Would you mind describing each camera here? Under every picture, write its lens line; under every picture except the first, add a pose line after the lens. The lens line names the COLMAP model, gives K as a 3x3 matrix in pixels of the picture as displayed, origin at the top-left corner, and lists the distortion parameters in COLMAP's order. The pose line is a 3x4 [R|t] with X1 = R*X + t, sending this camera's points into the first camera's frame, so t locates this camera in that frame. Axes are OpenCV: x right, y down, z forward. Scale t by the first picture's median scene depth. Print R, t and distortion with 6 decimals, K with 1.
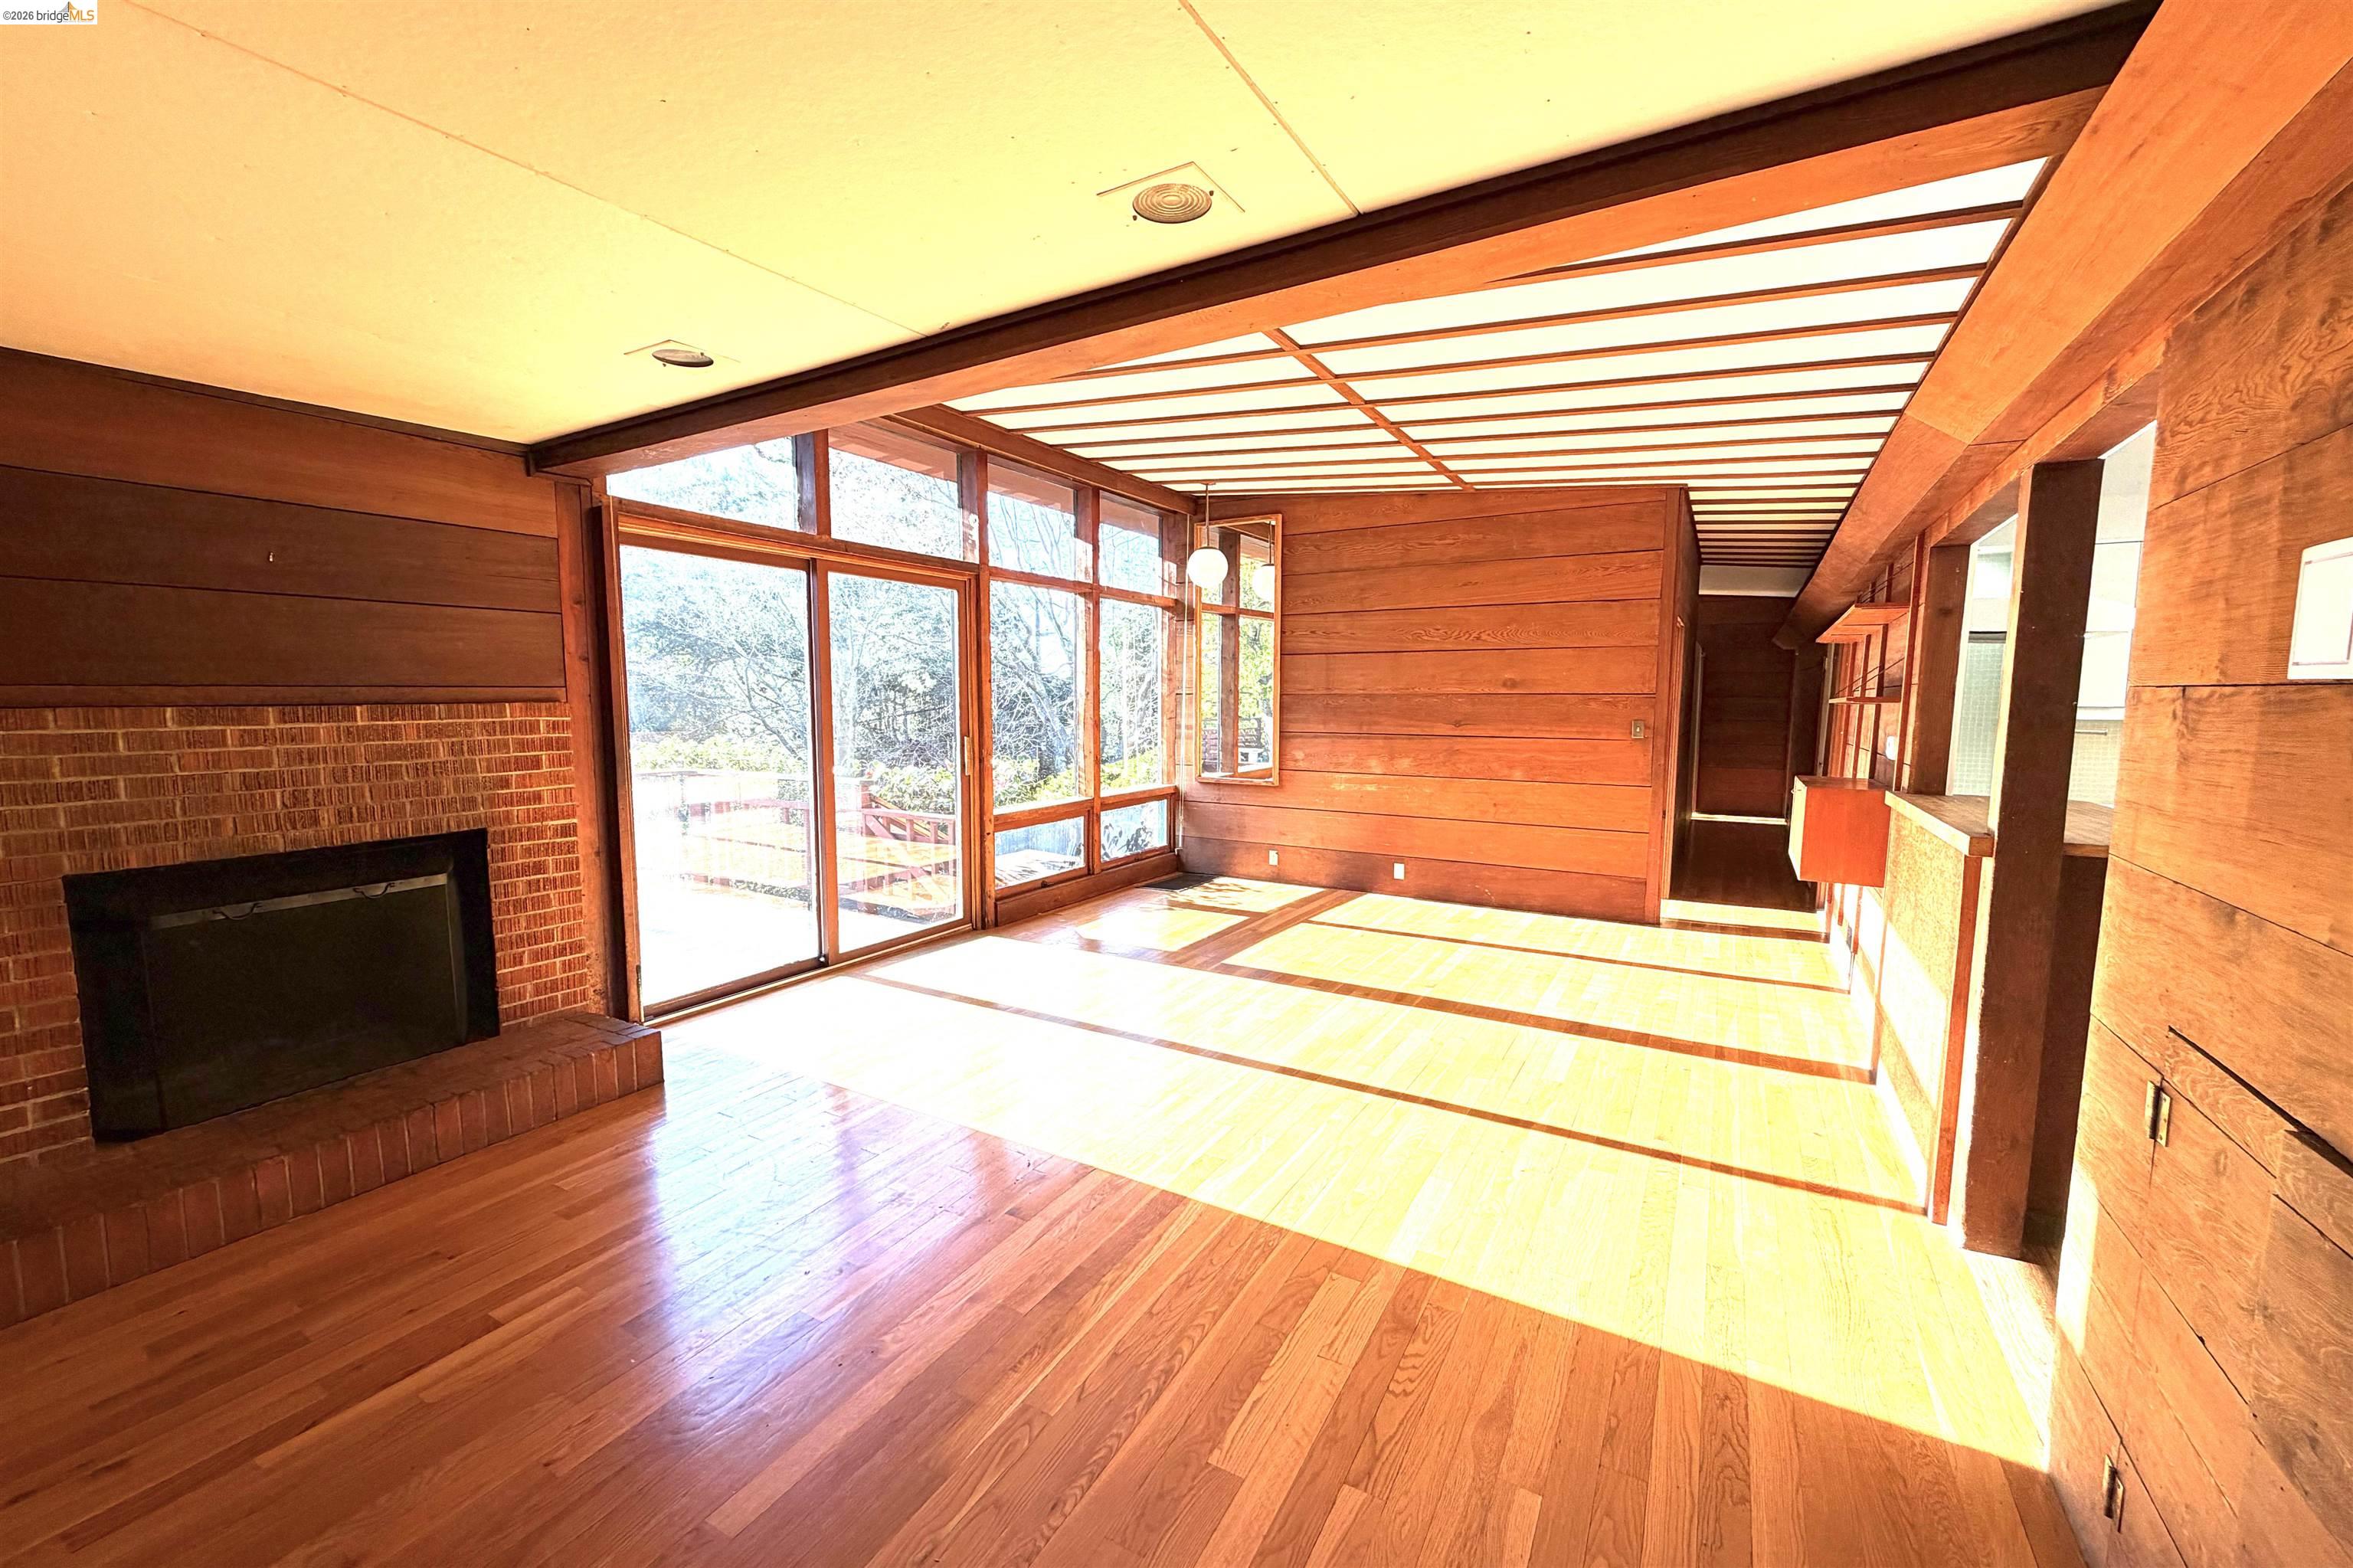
lens RADIAL K [[938.0, 0, 1168.0], [0, 938.0, 786.9], [0, 0, 1]] dist [-0.000729, 0.000332]
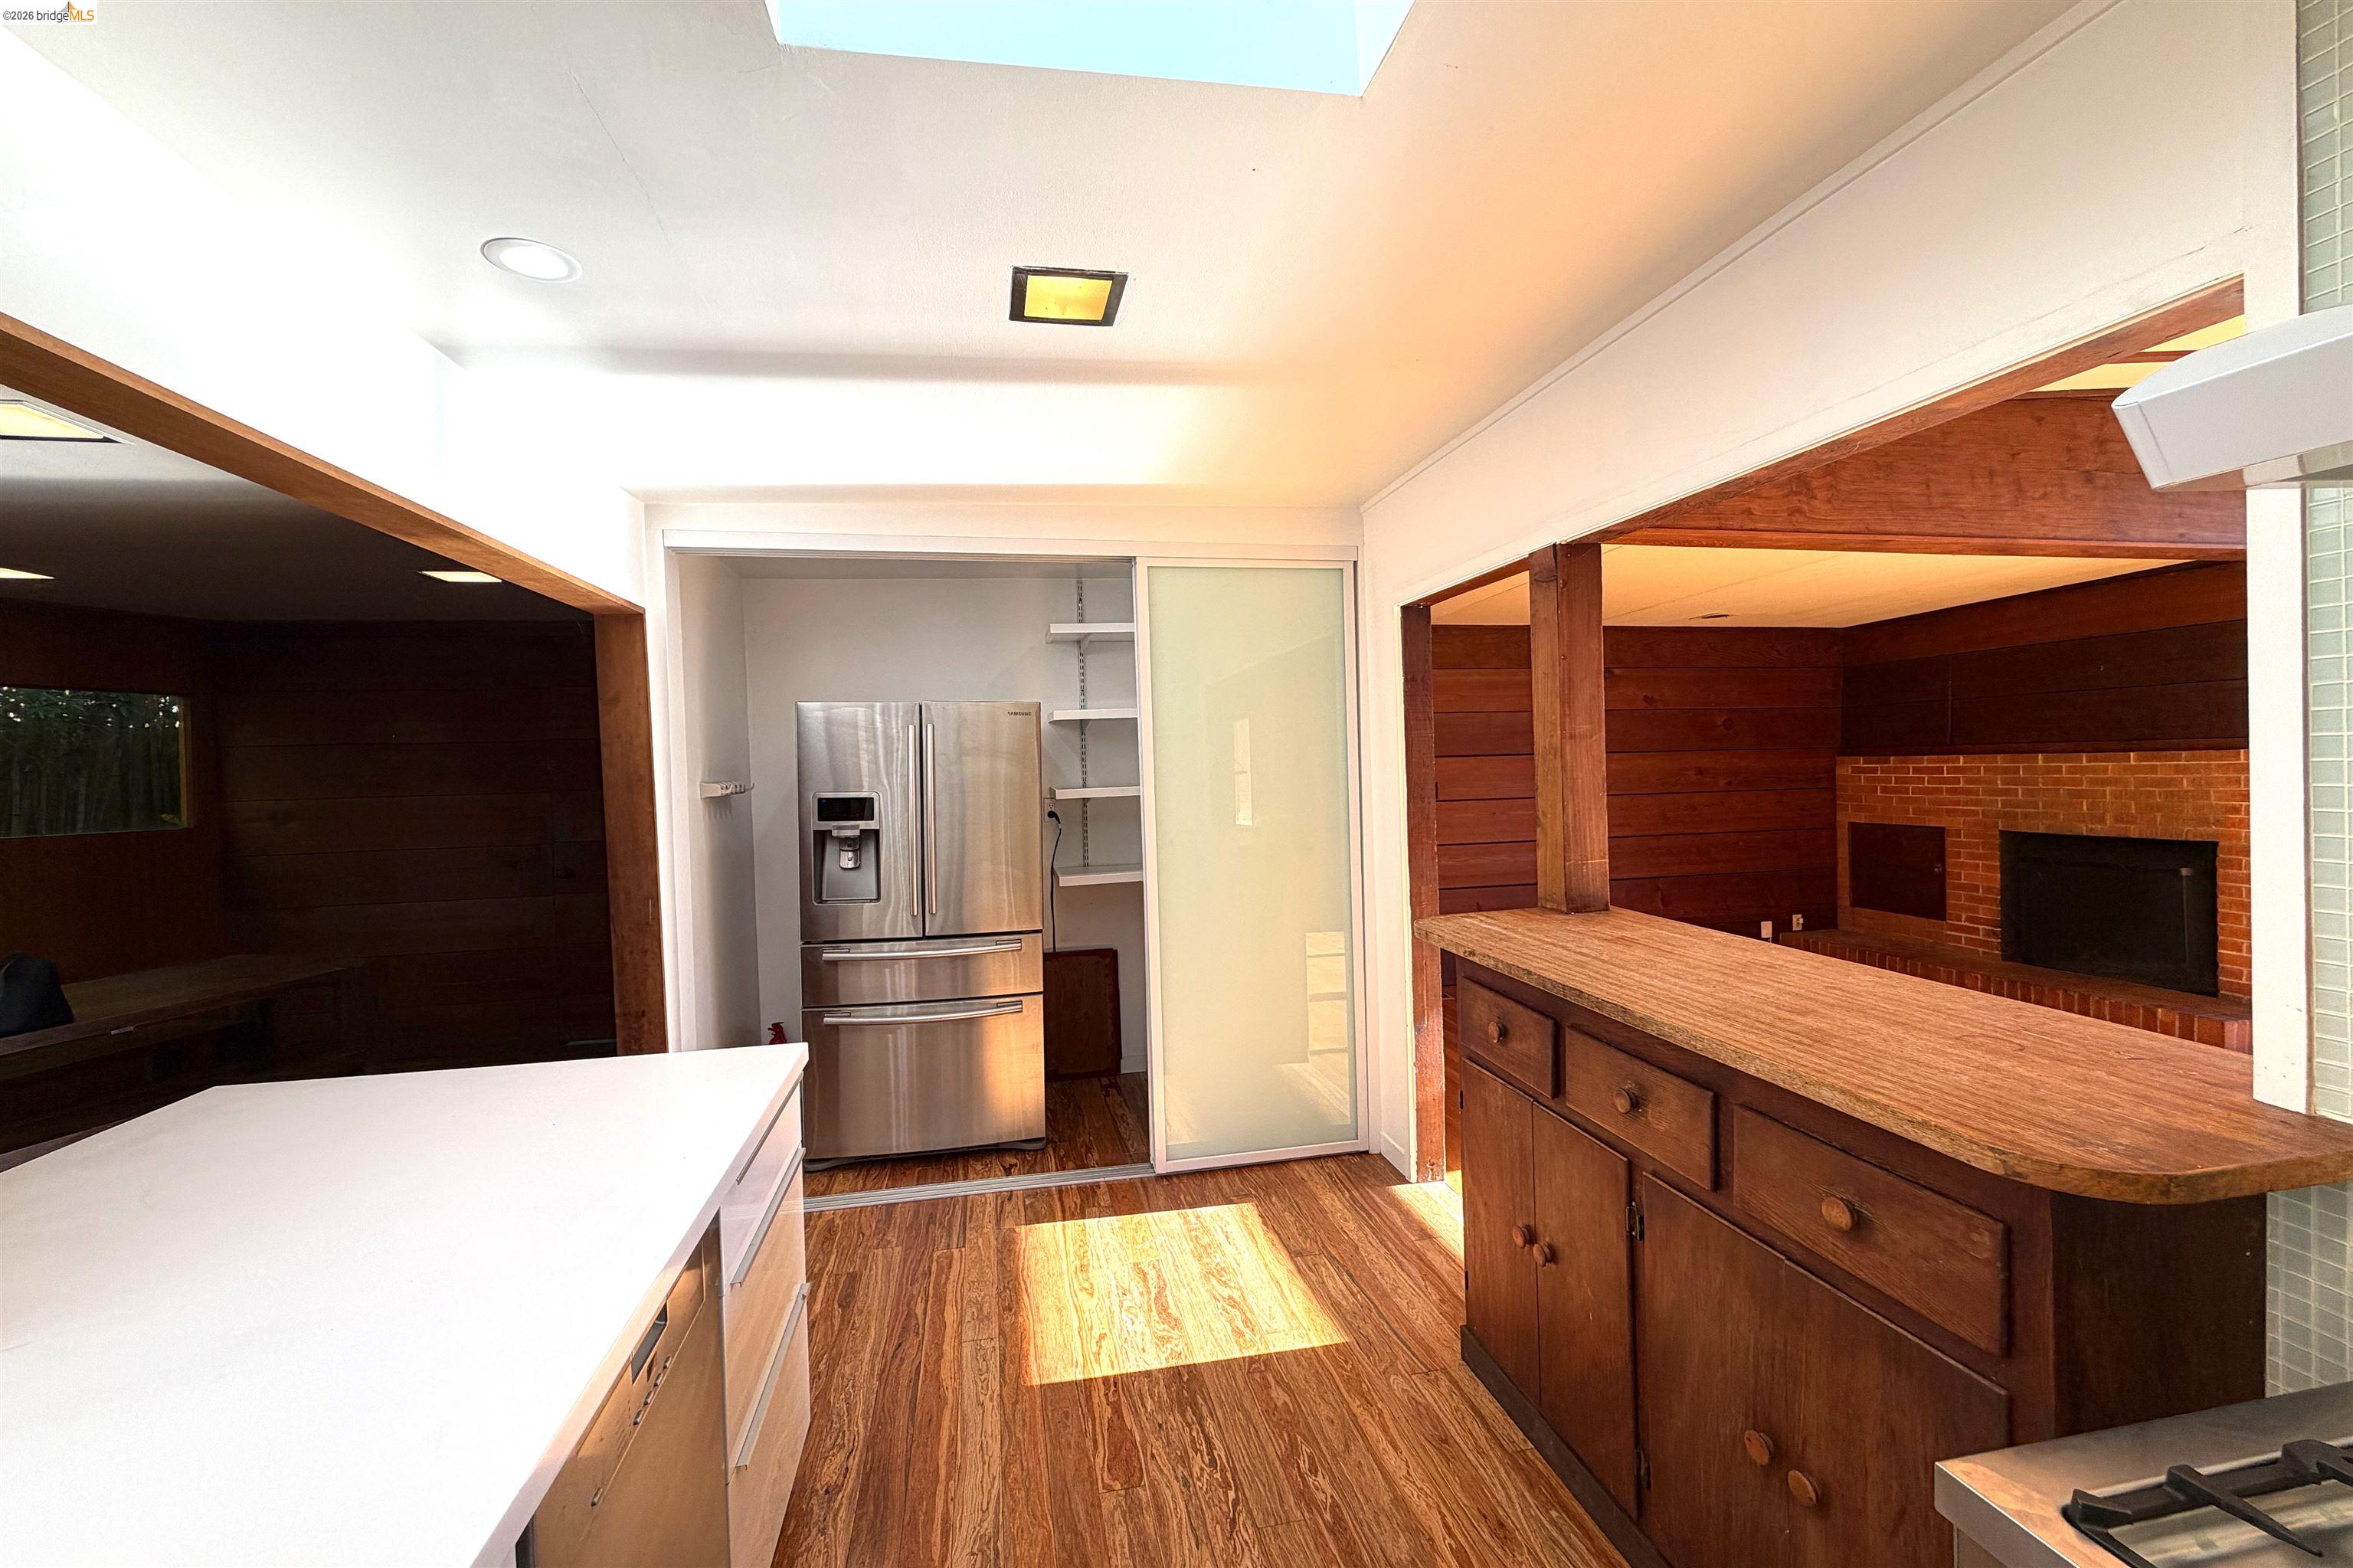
lens RADIAL K [[938.0, 0, 1167.8], [0, 938.0, 788.3], [0, 0, 1]] dist [-0.000729, 0.000332]
pose [[-0.744885, 0.035679, -0.666238, 0.940654], [-0.040077, 0.994373, 0.098060, -0.075785], [0.665988, 0.099744, -0.739264, 0.710648]]
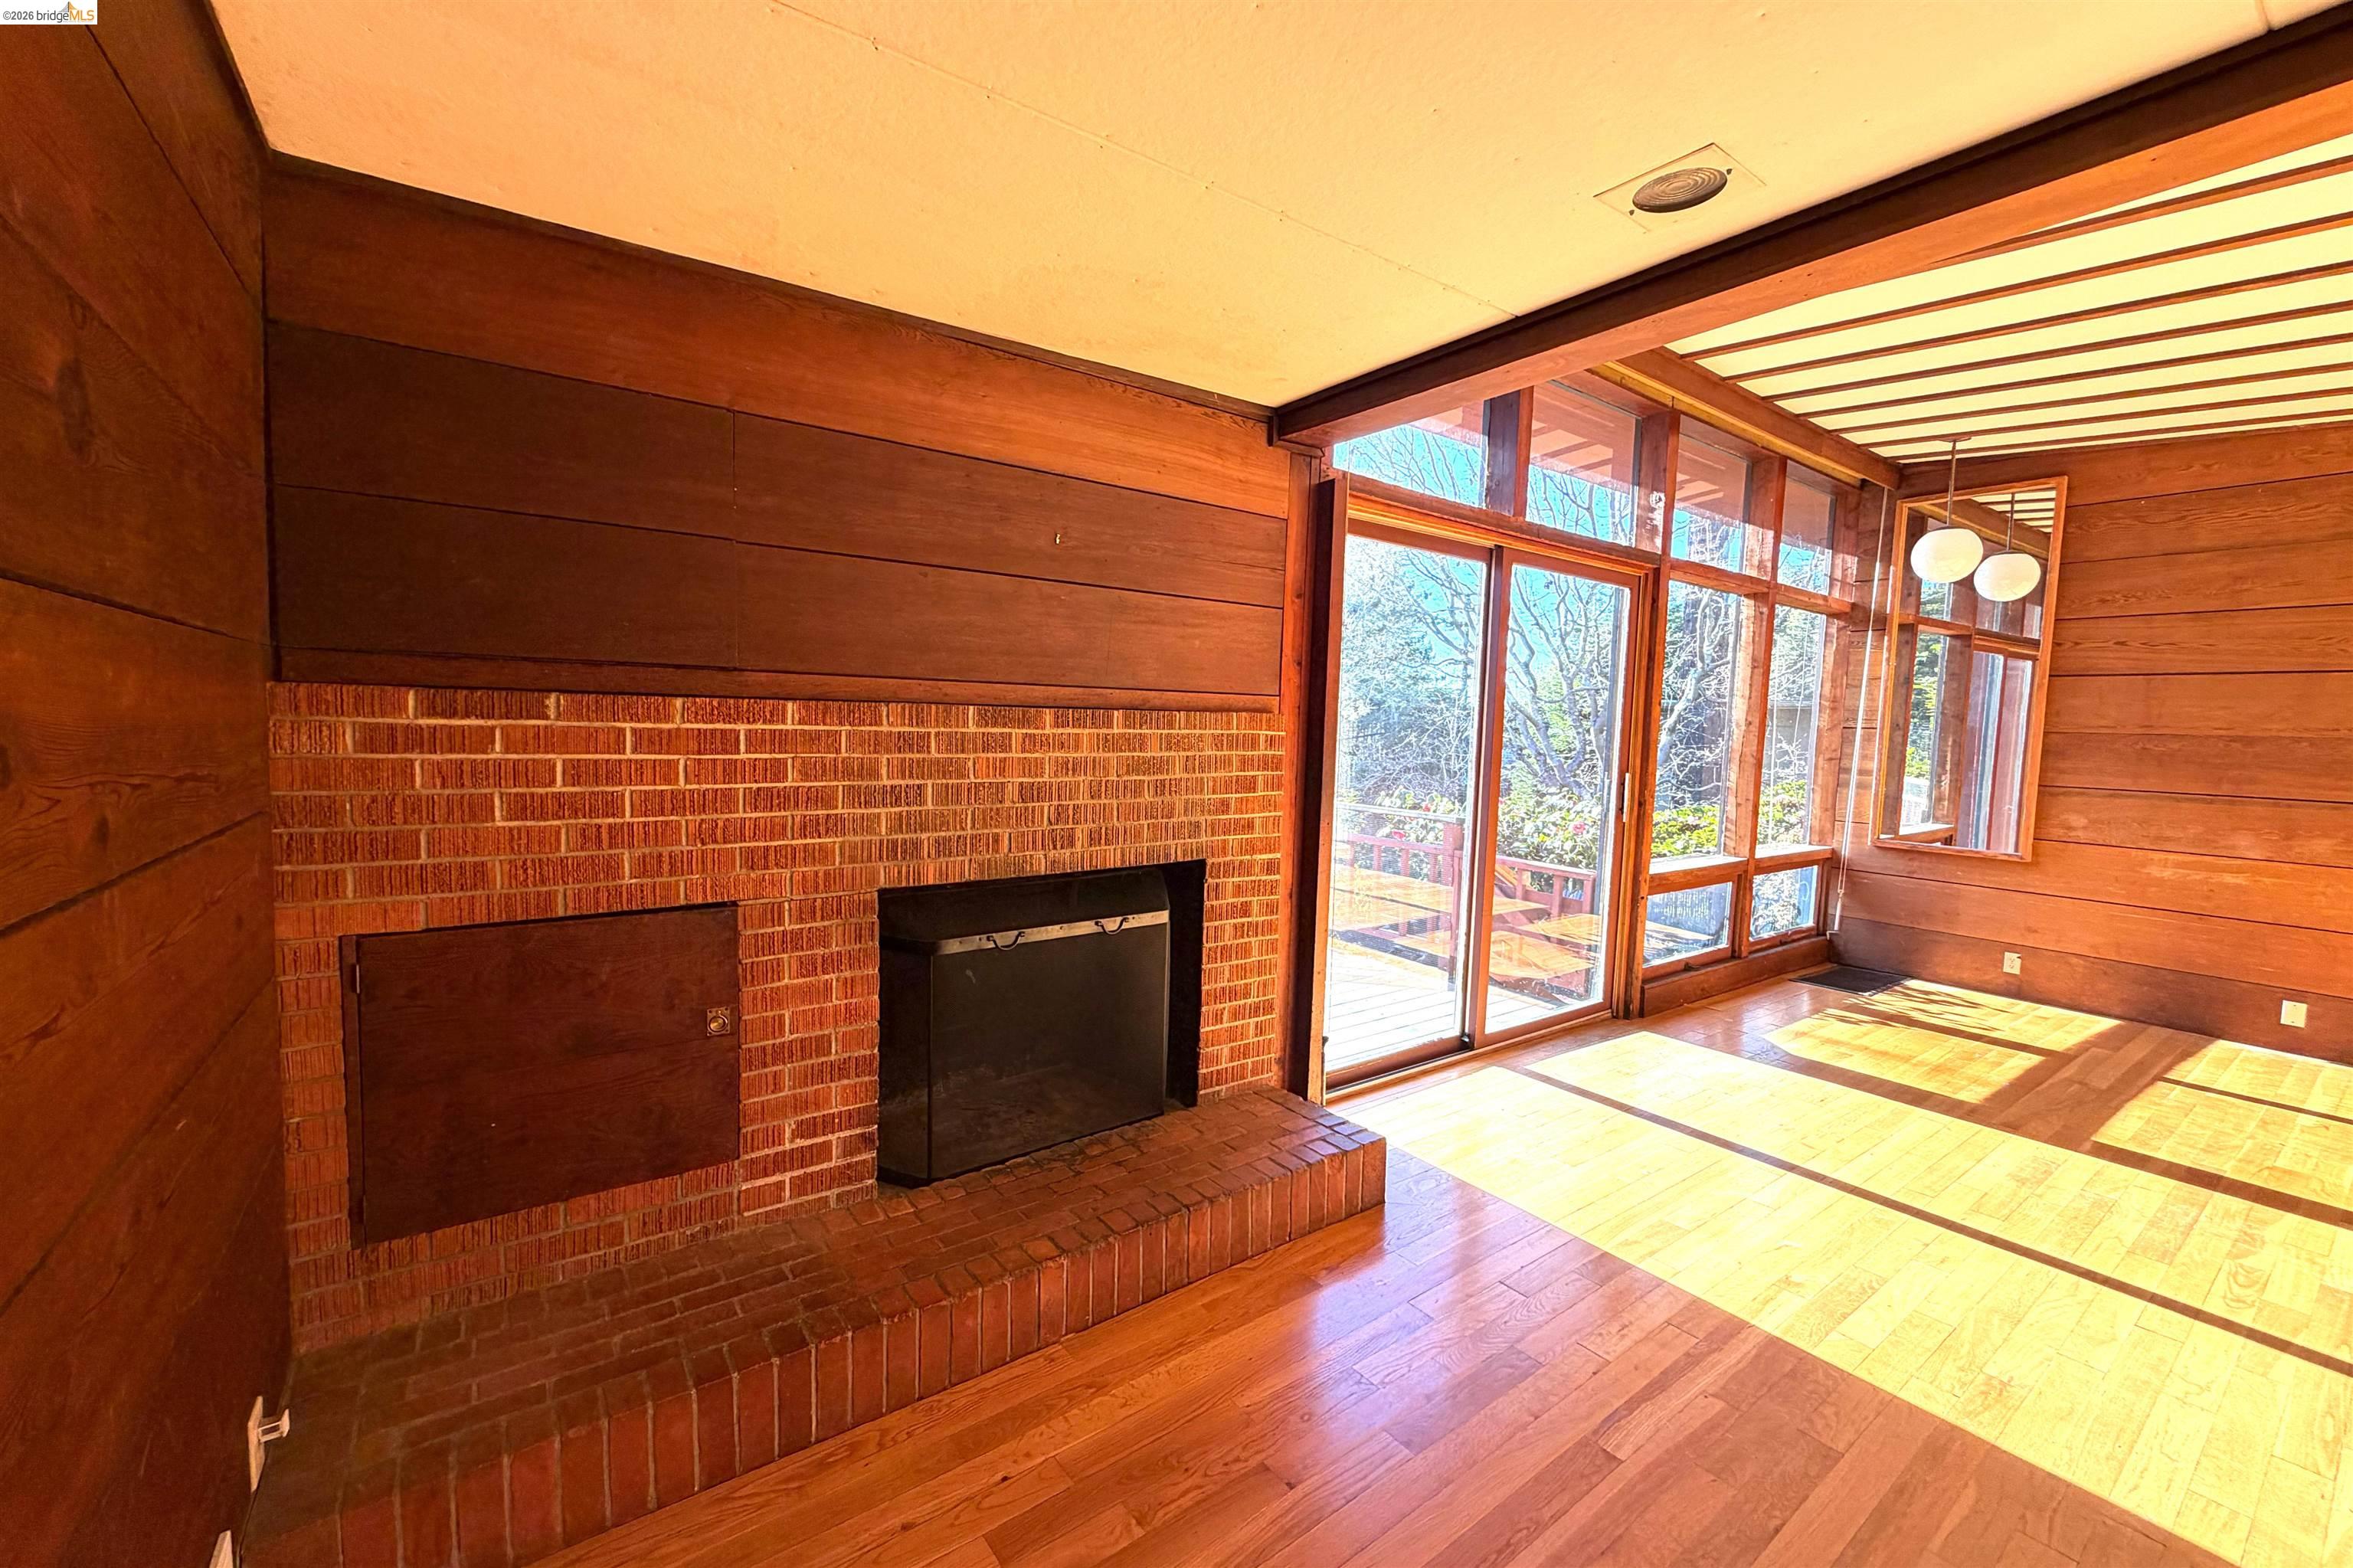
lens RADIAL K [[938.0, 0, 1164.9], [0, 938.0, 784.9], [0, 0, 1]] dist [-0.000729, 0.000332]
pose [[0.916585, 0.053203, -0.396284, -0.309992], [-0.066453, 0.997594, -0.019769, -0.002601], [0.394278, 0.044454, 0.917915, 0.149142]]
